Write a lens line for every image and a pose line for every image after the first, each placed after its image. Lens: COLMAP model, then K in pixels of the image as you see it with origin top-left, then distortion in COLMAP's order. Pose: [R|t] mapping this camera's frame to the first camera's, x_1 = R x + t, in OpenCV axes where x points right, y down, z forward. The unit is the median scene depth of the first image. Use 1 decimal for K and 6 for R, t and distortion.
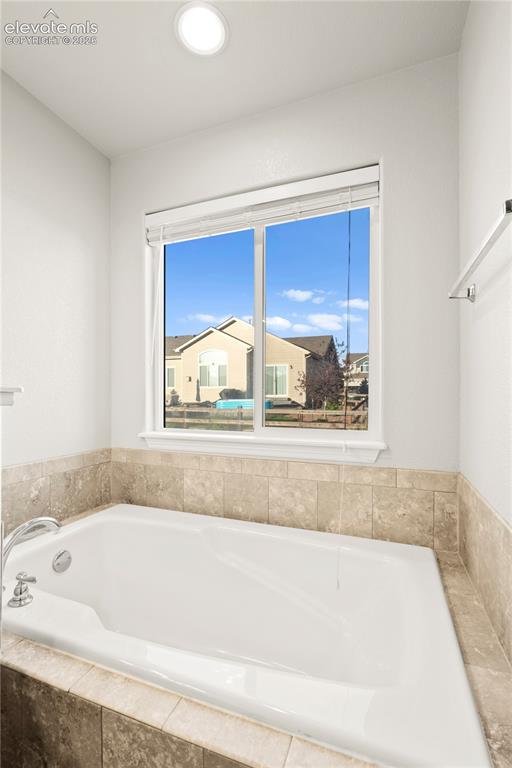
lens RADIAL K [[355.9, 0, 251.1], [0, 355.9, 389.8], [0, 0, 1]] dist [0.000439, 0.001407]
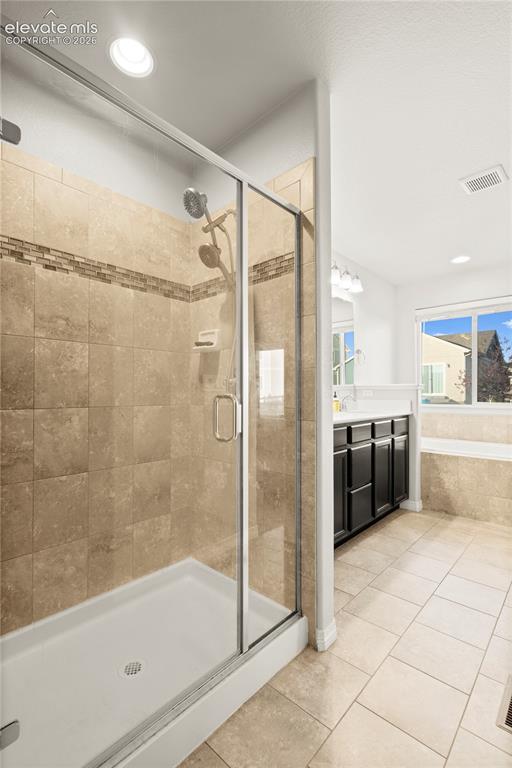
lens RADIAL K [[355.9, 0, 262.2], [0, 355.9, 382.7], [0, 0, 1]] dist [0.000439, 0.001407]
pose [[0.938919, -0.007181, -0.344064, -0.039500], [0.001372, 0.999852, -0.017124, 0.001369], [0.344136, 0.015606, 0.938790, -0.135056]]
